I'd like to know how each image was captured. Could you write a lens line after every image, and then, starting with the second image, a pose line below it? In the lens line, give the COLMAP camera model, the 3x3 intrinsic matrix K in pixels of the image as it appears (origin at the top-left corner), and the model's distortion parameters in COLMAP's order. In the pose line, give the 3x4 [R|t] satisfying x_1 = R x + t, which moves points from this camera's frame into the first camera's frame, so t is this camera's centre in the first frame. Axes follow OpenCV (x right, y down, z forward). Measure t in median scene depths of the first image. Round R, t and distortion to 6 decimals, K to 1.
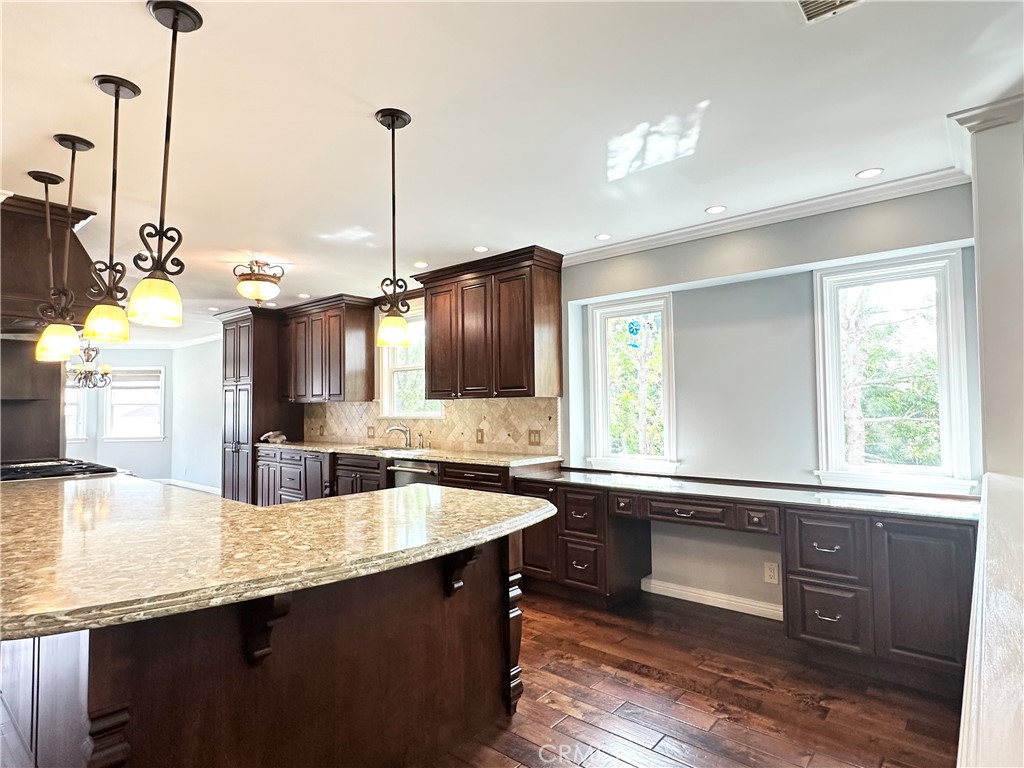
lens RADIAL K [[562.5, 0, 519.7], [0, 562.5, 383.7], [0, 0, 1]] dist [-0.003902, 0.001143]
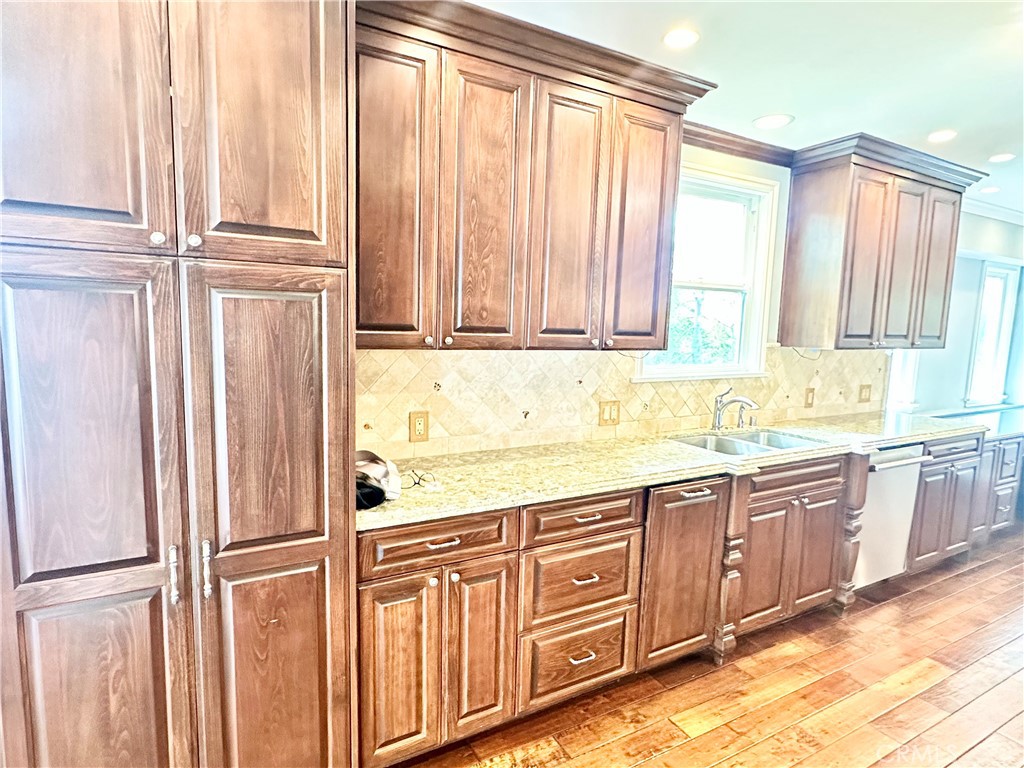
lens RADIAL K [[562.5, 0, 517.8], [0, 562.5, 391.2], [0, 0, 1]] dist [-0.003902, 0.001143]
pose [[0.343862, -0.097966, 0.933896, -0.750100], [-0.070163, 0.989082, 0.129589, 0.015638], [-0.936395, -0.110086, 0.333234, 0.961524]]
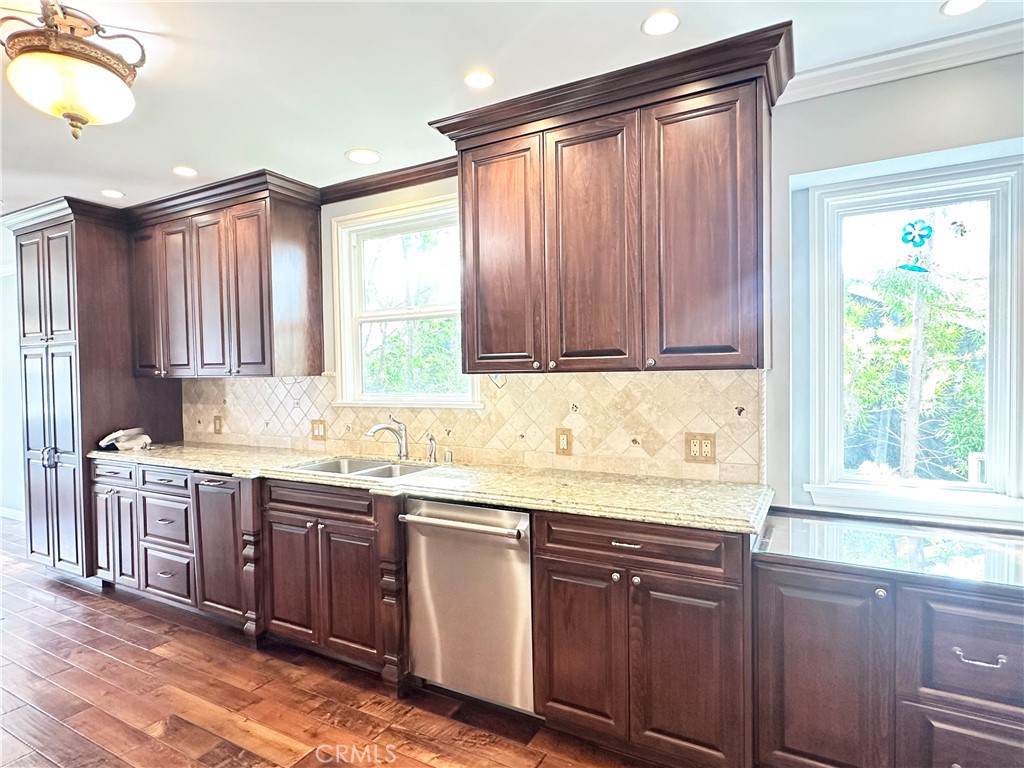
lens RADIAL K [[562.5, 0, 518.9], [0, 562.5, 385.5], [0, 0, 1]] dist [-0.003902, 0.001143]
pose [[0.978812, -0.008364, 0.204588, -0.191114], [-0.004131, 0.998156, 0.060567, 0.006913], [-0.204717, -0.060129, 0.976973, 0.426454]]
